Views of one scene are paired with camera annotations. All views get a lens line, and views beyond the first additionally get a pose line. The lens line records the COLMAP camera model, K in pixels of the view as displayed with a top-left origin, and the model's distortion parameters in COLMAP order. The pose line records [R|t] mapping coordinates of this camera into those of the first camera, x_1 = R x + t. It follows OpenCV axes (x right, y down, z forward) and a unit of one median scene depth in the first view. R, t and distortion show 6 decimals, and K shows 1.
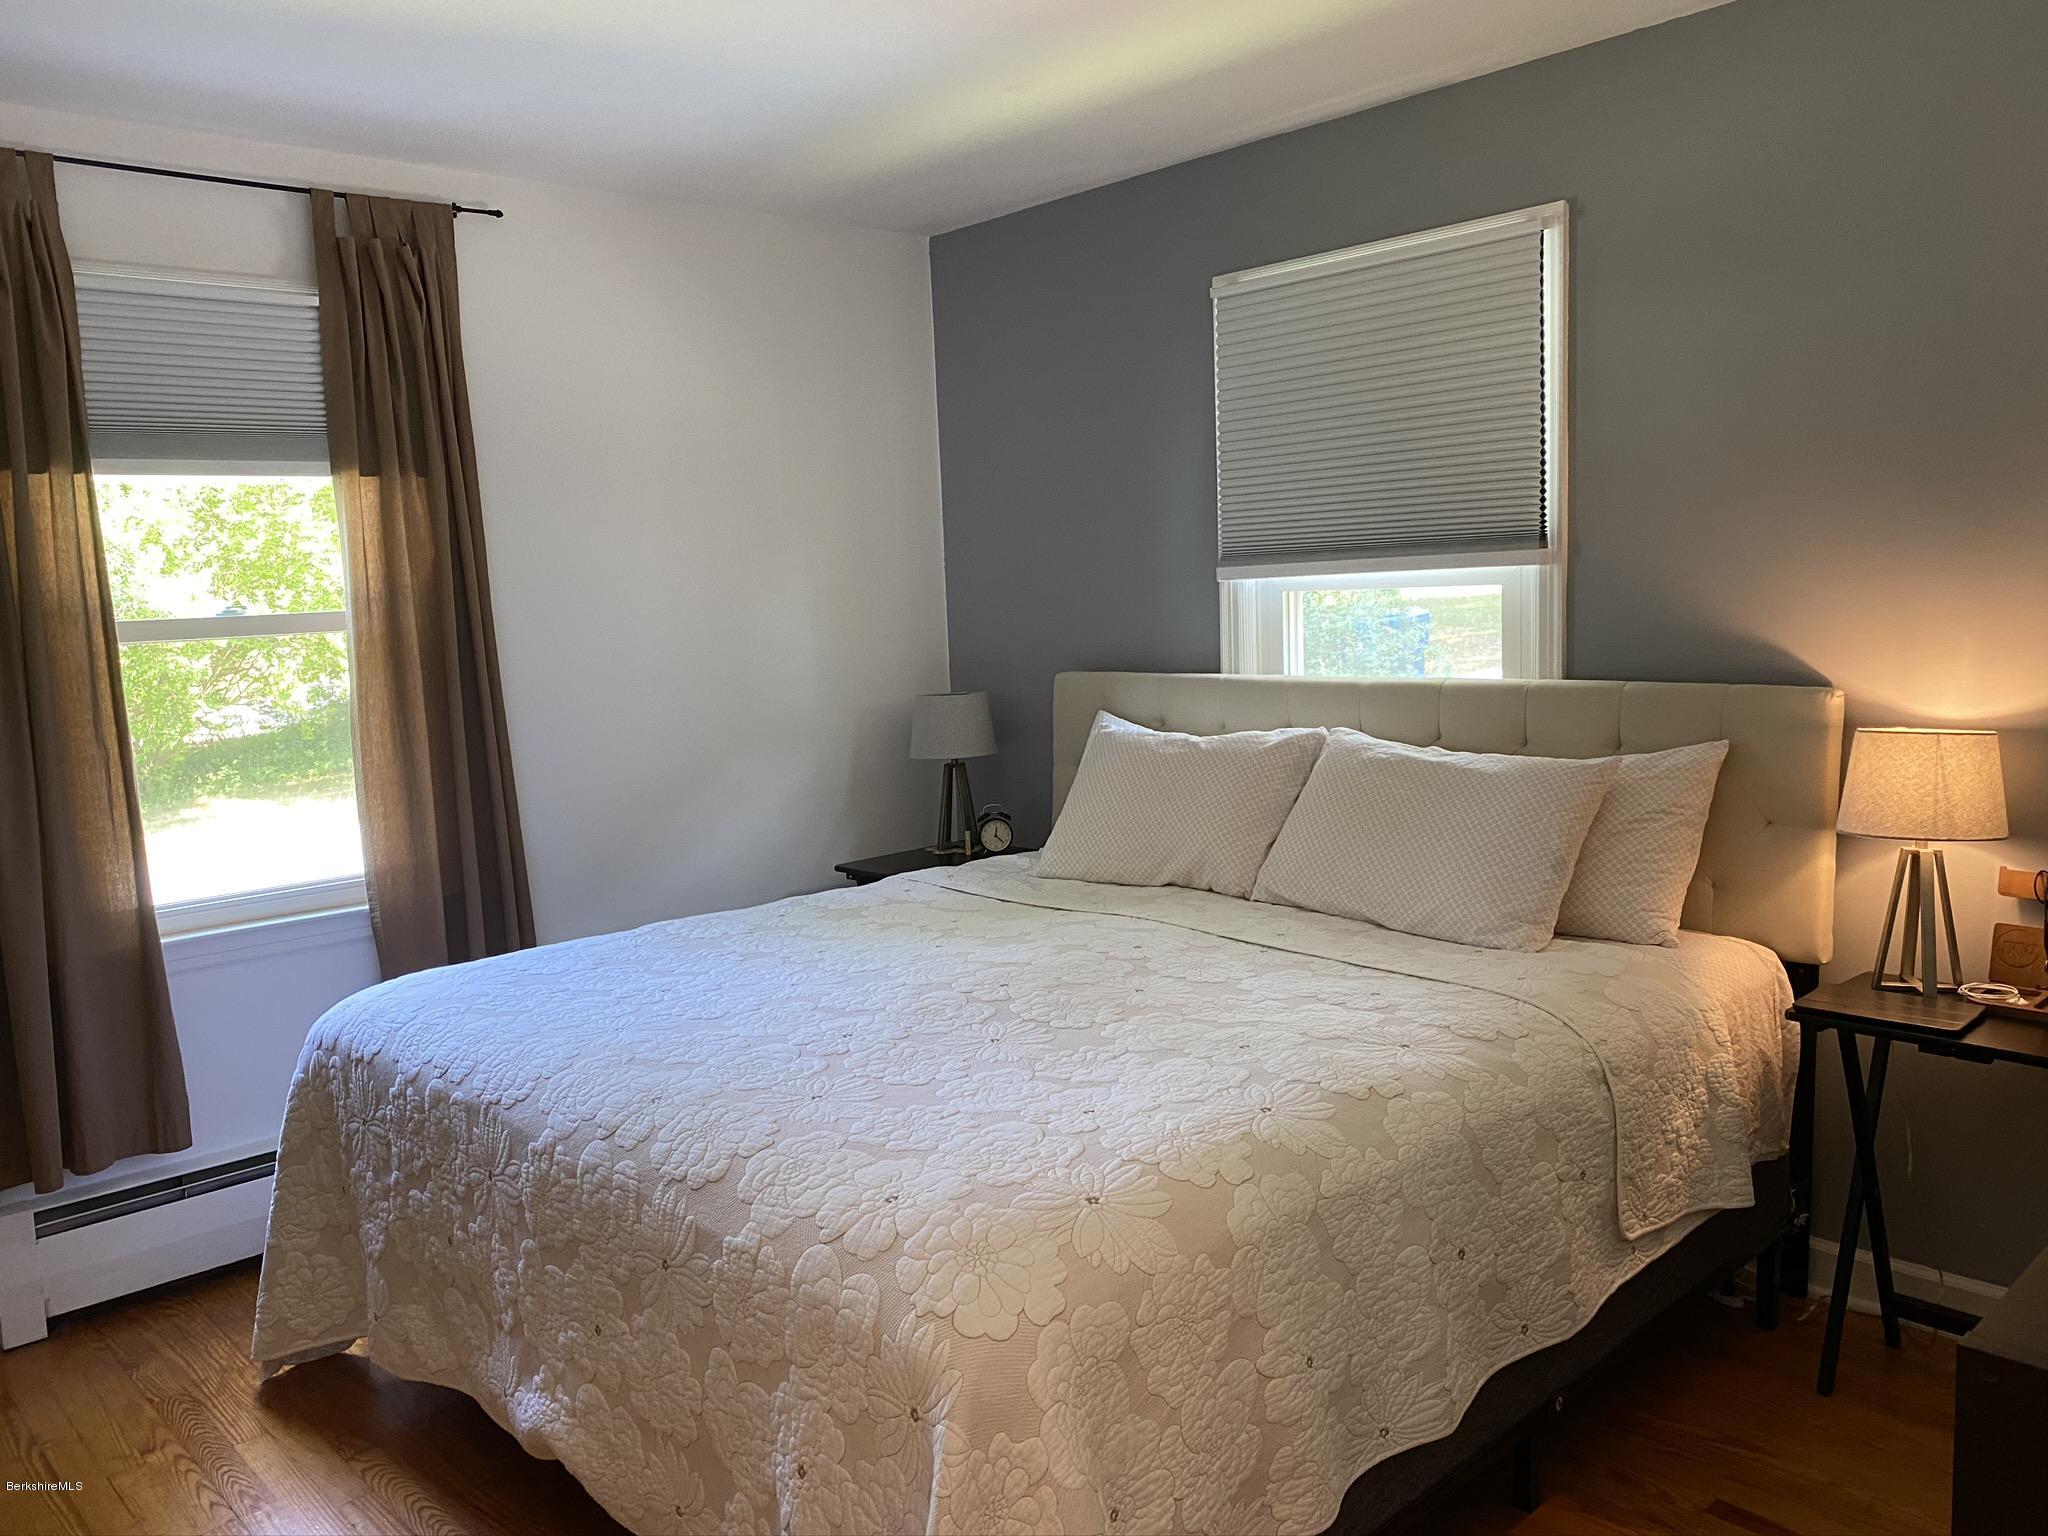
lens RADIAL K [[1567.4, 0, 1023.2], [0, 1567.4, 768.9], [0, 0, 1]] dist [0.051904, -0.056405]
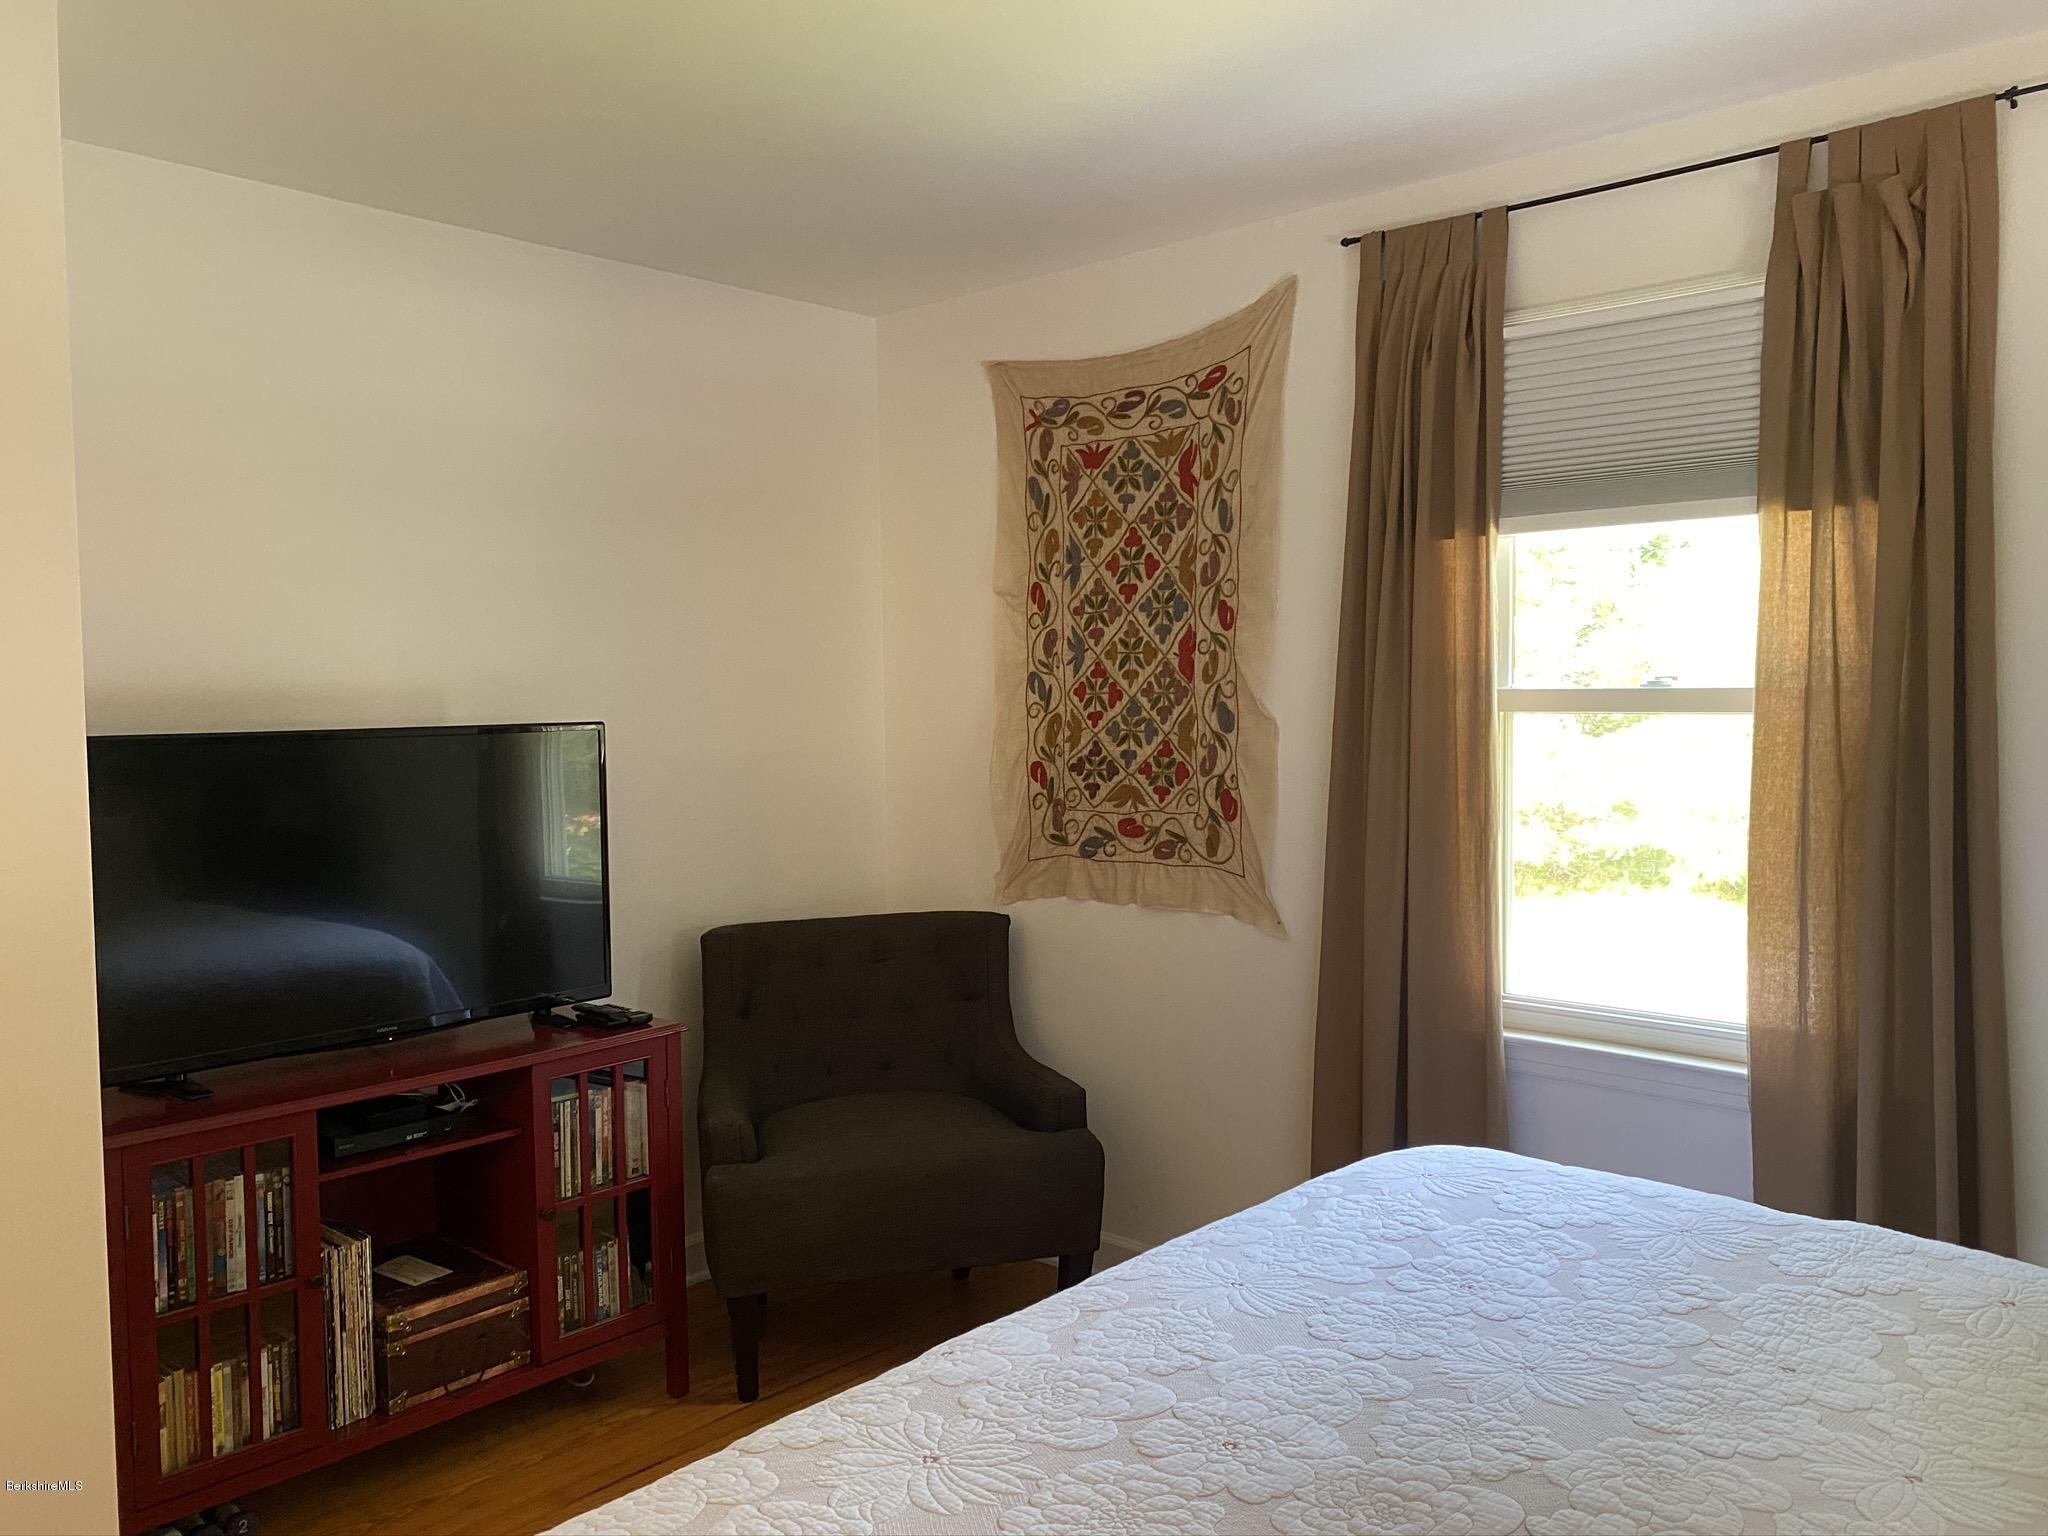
lens RADIAL K [[1567.4, 0, 1022.9], [0, 1567.4, 771.4], [0, 0, 1]] dist [0.051904, -0.056405]
pose [[0.092144, 0.102229, -0.990484, 0.316691], [-0.106501, 0.990022, 0.092274, -0.093998], [0.990034, 0.096985, 0.102112, 0.582115]]
